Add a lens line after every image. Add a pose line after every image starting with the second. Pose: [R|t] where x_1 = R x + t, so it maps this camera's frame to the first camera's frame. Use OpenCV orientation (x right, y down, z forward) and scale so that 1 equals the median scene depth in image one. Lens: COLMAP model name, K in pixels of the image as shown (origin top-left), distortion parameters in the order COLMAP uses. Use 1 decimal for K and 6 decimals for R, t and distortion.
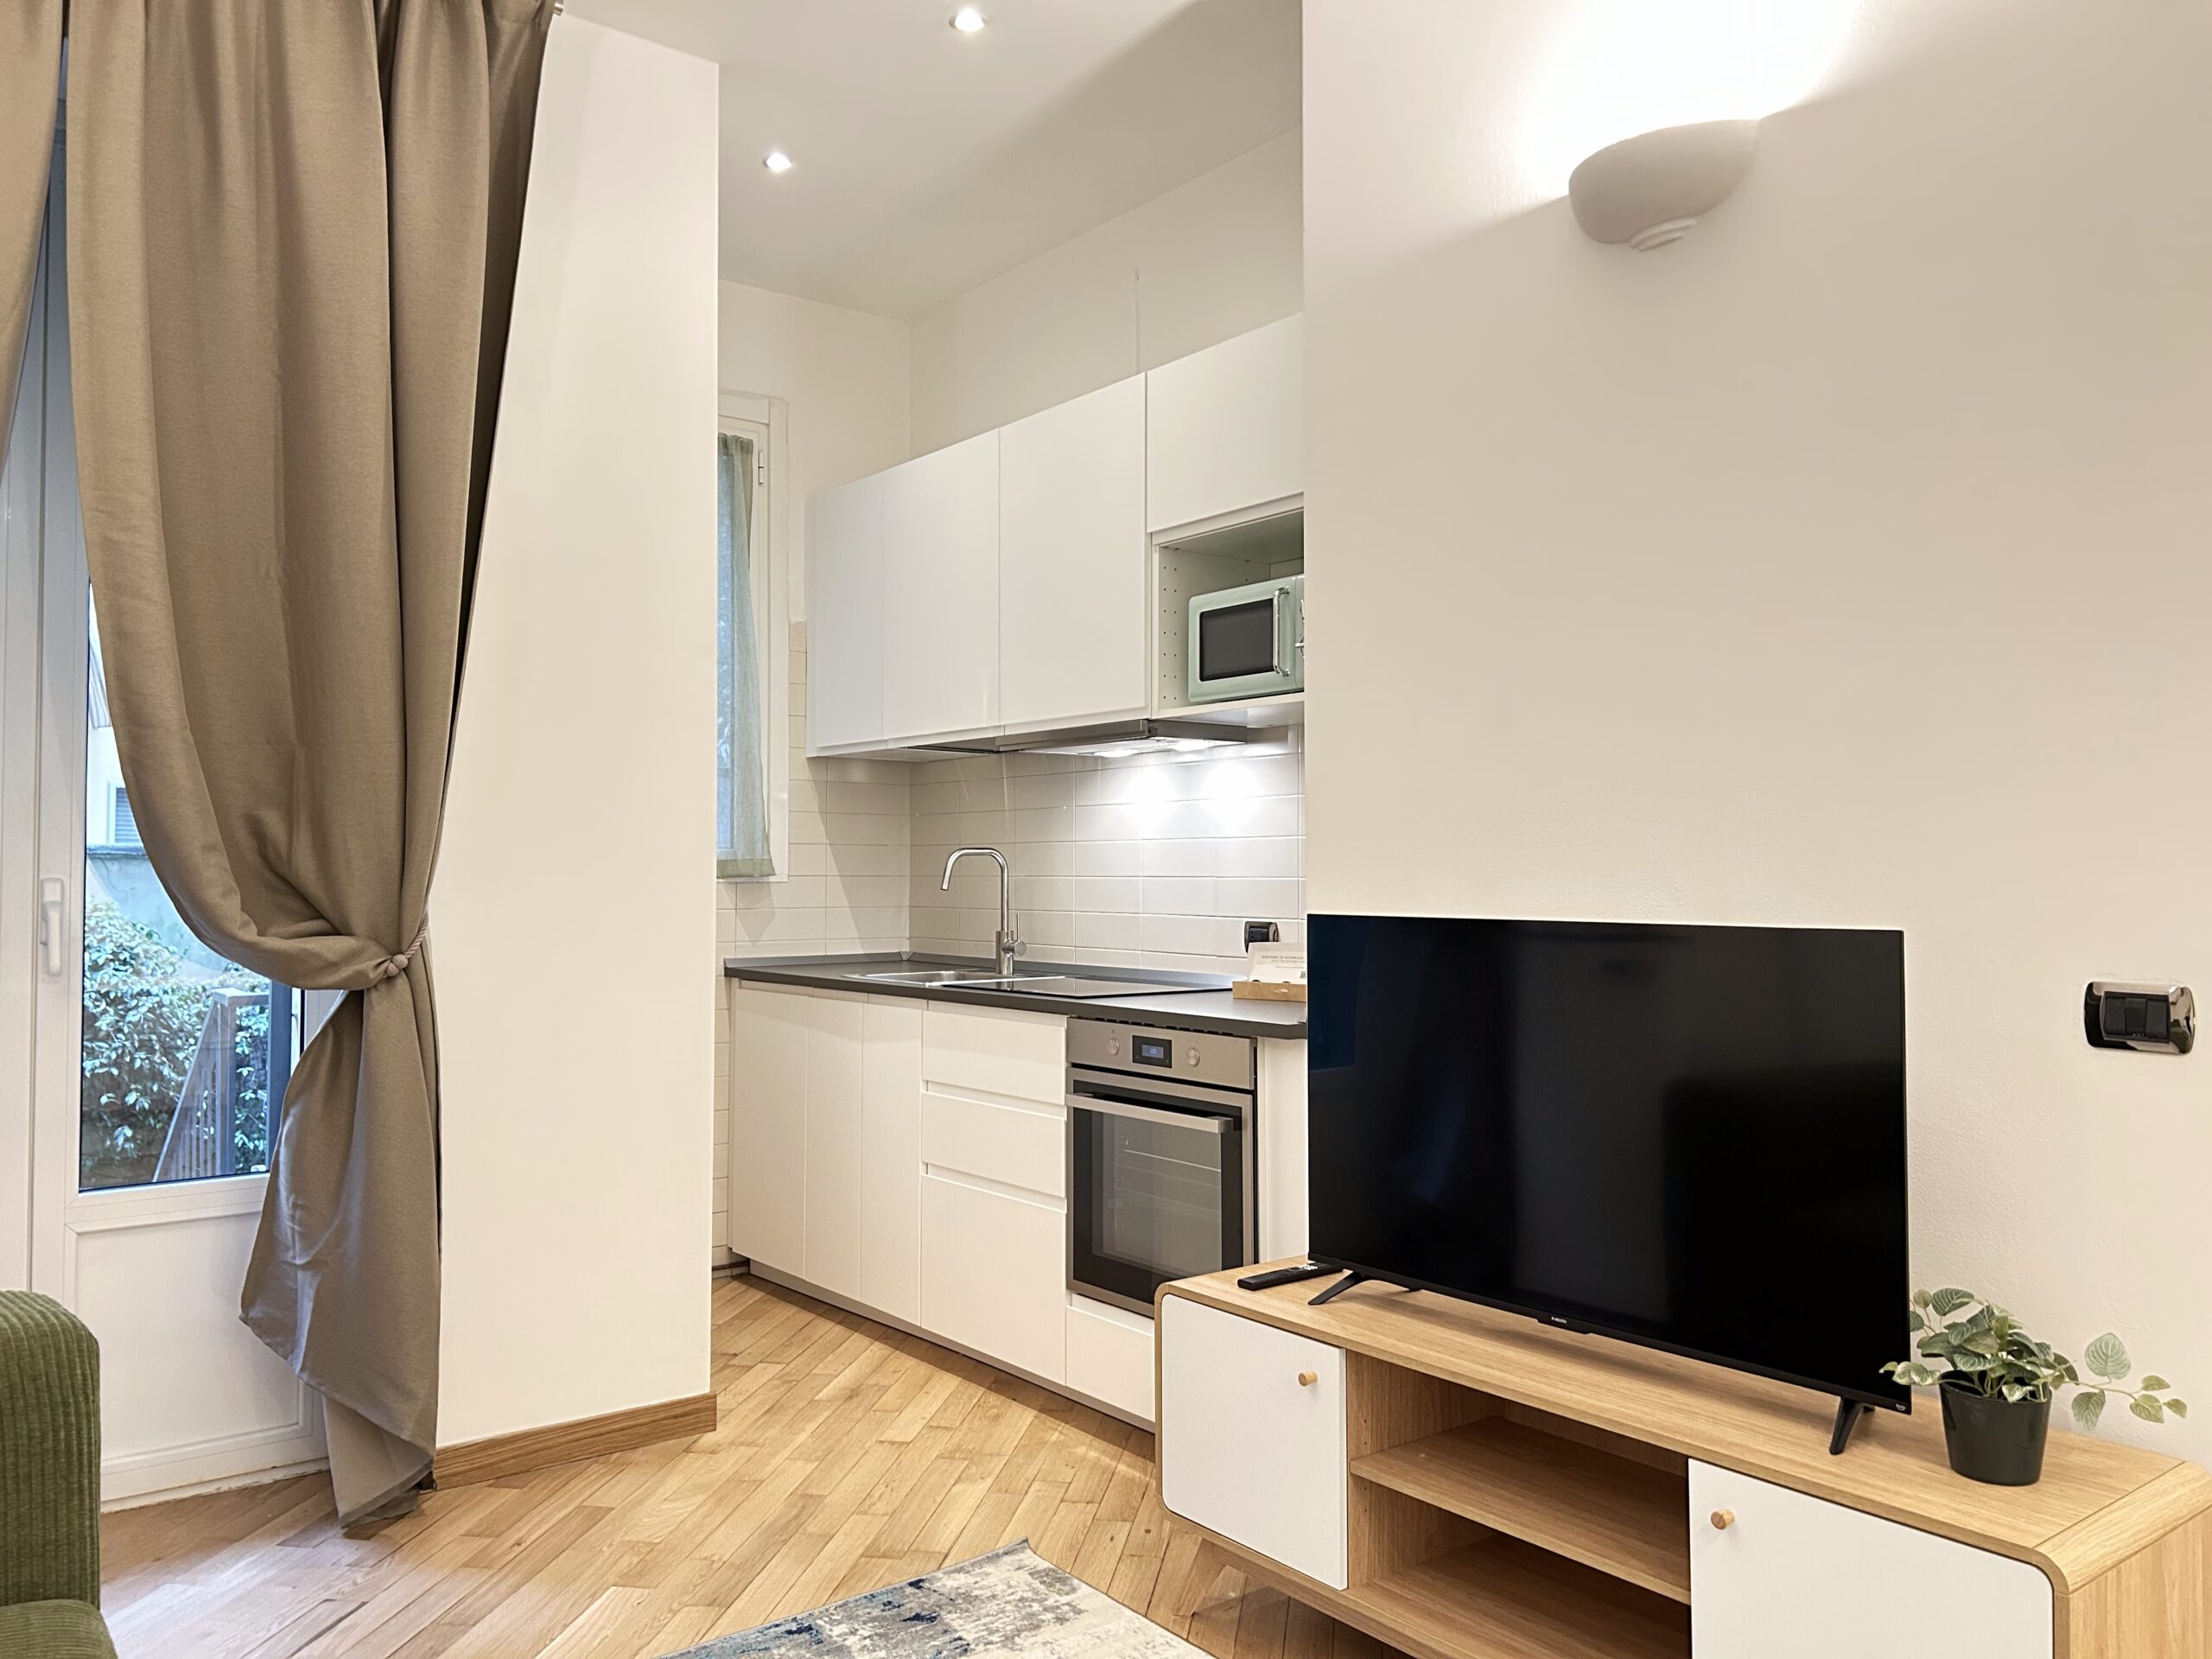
lens RADIAL K [[1657.2, 0, 1101.3], [0, 1657.2, 823.5], [0, 0, 1]] dist [0.064226, -0.076592]
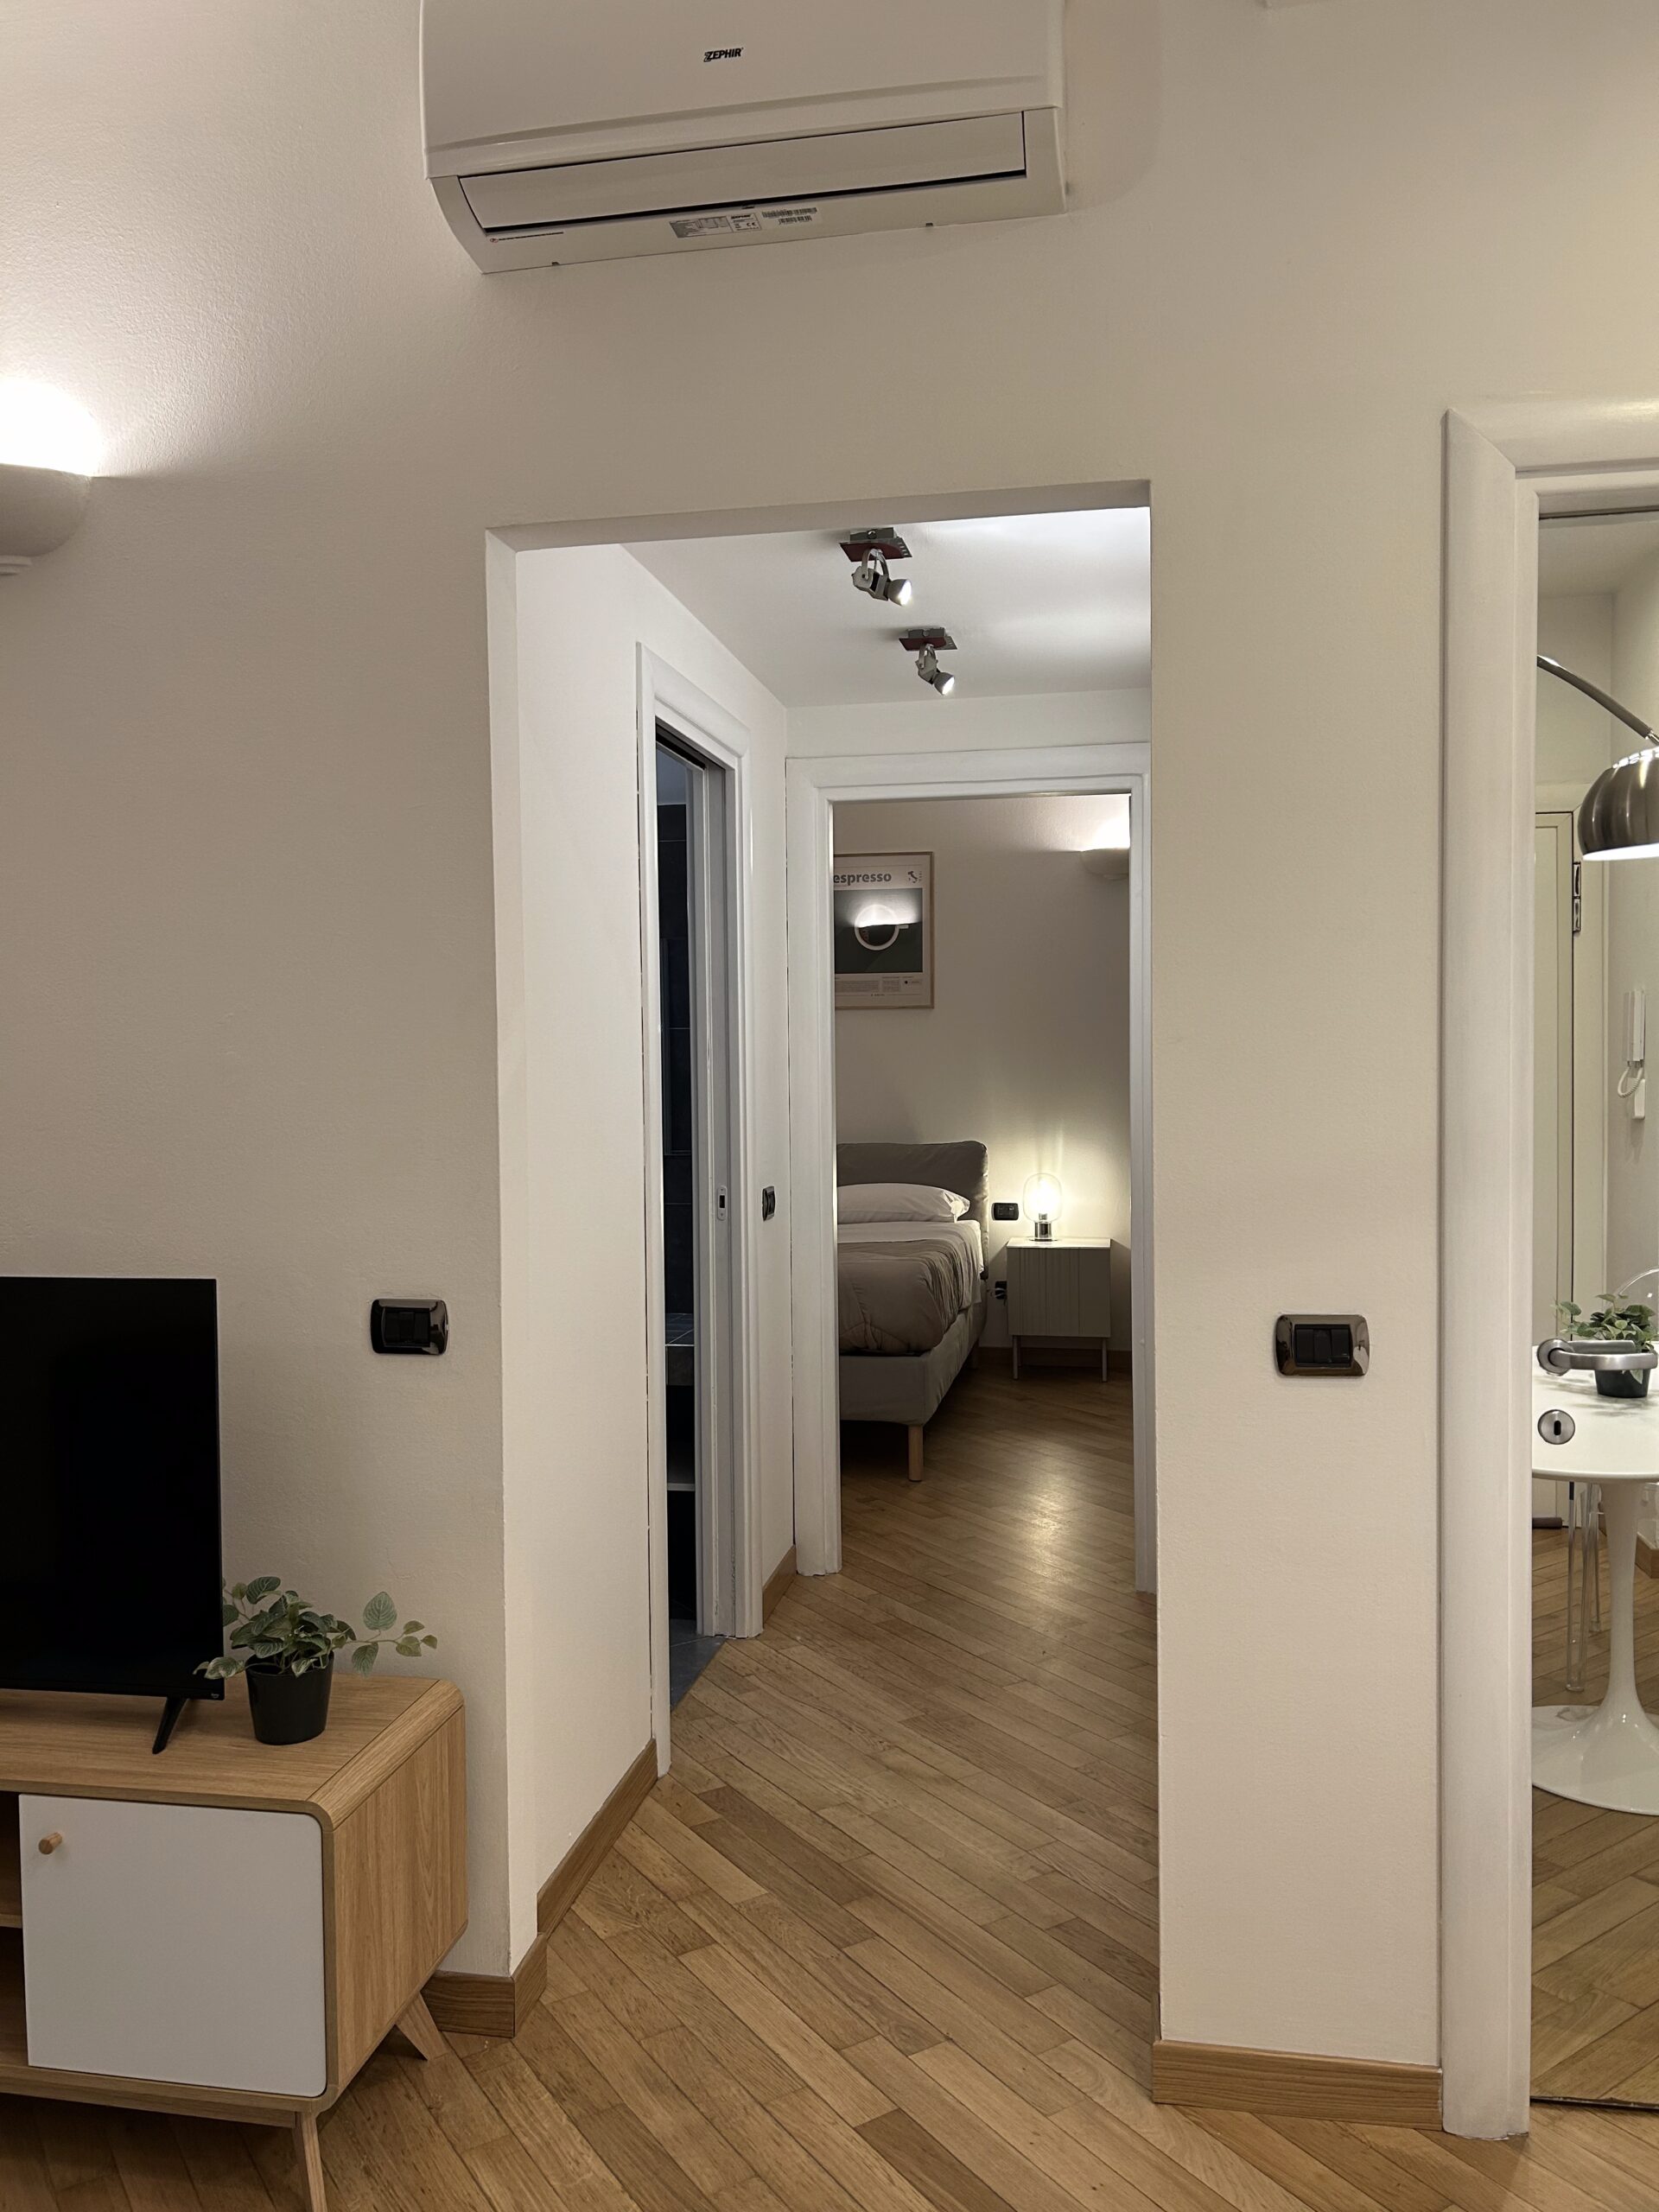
lens RADIAL K [[1657.2, 0, 829.5], [0, 1657.2, 1106.0], [0, 0, 1]] dist [0.064226, -0.076592]
pose [[0.745823, -0.028237, 0.665545, 0.028635], [-0.004175, 0.998883, 0.047058, -0.075035], [-0.666131, -0.037875, 0.744872, -0.077323]]
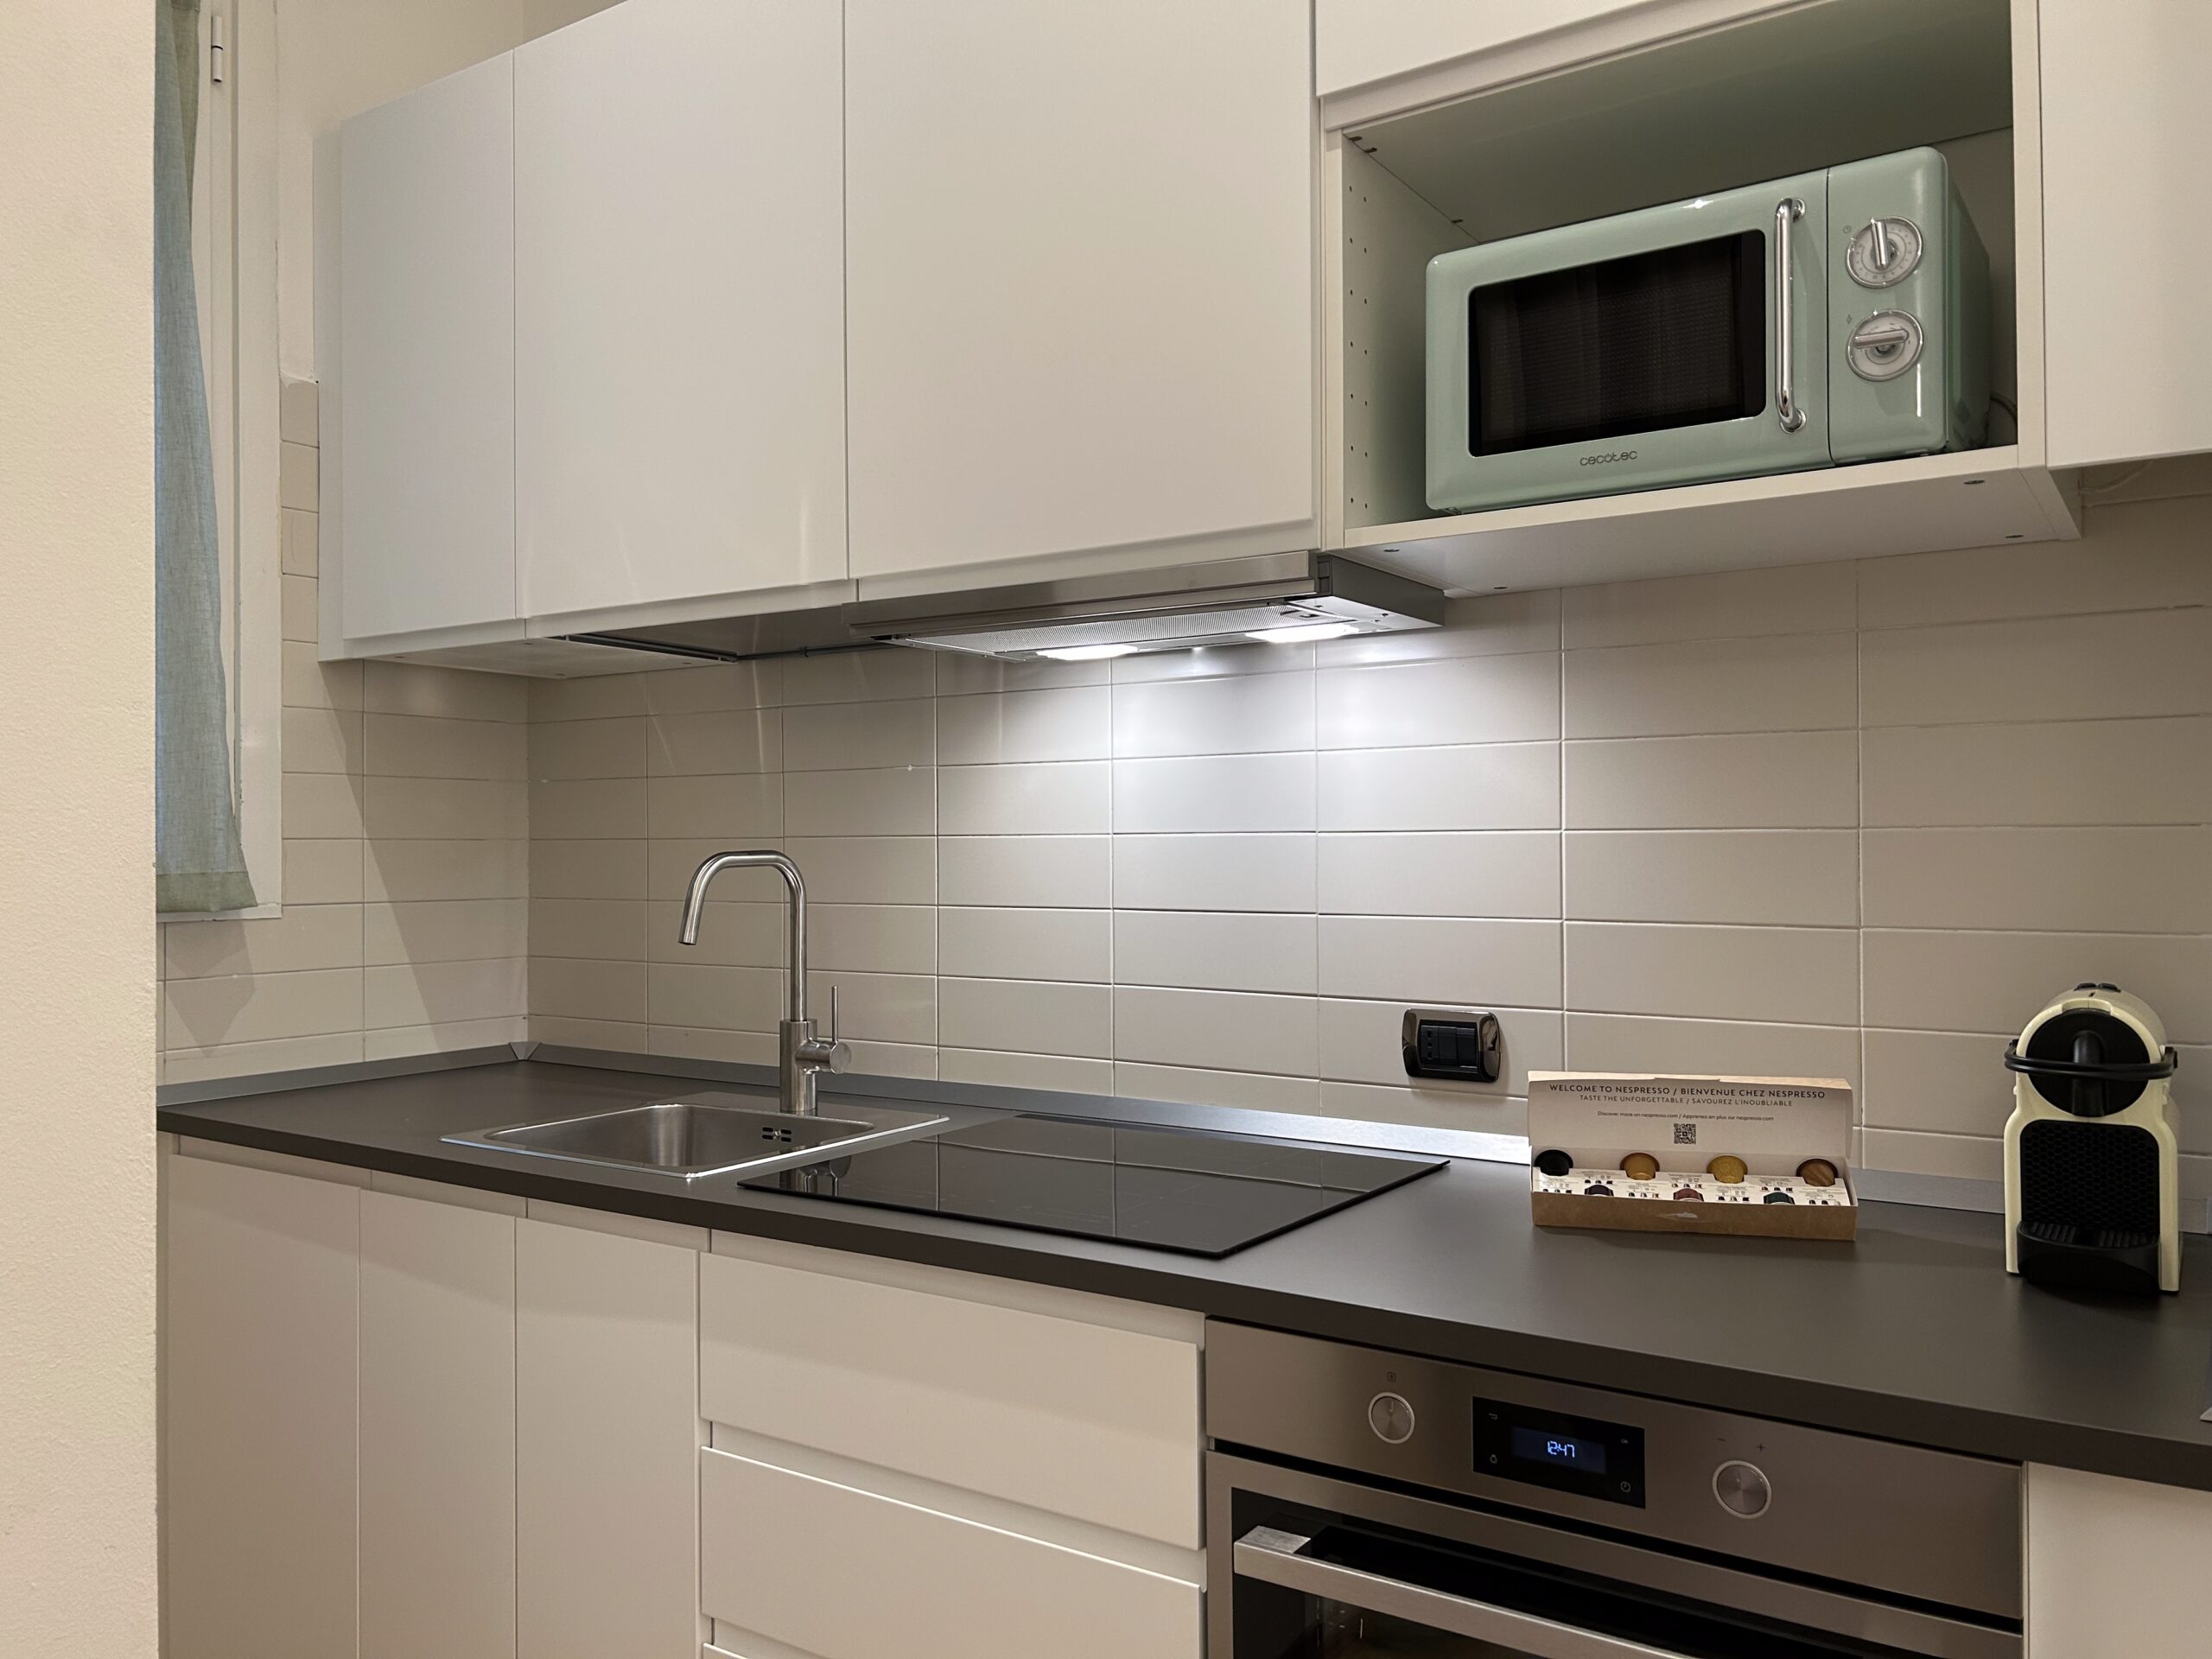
lens RADIAL K [[1657.2, 0, 1101.3], [0, 1657.2, 823.5], [0, 0, 1]] dist [0.064226, -0.076592]
pose [[0.949591, -0.001505, 0.313489, -0.211085], [-0.003511, 0.999875, 0.015437, -0.000924], [-0.313473, -0.015759, 0.949466, 0.848552]]
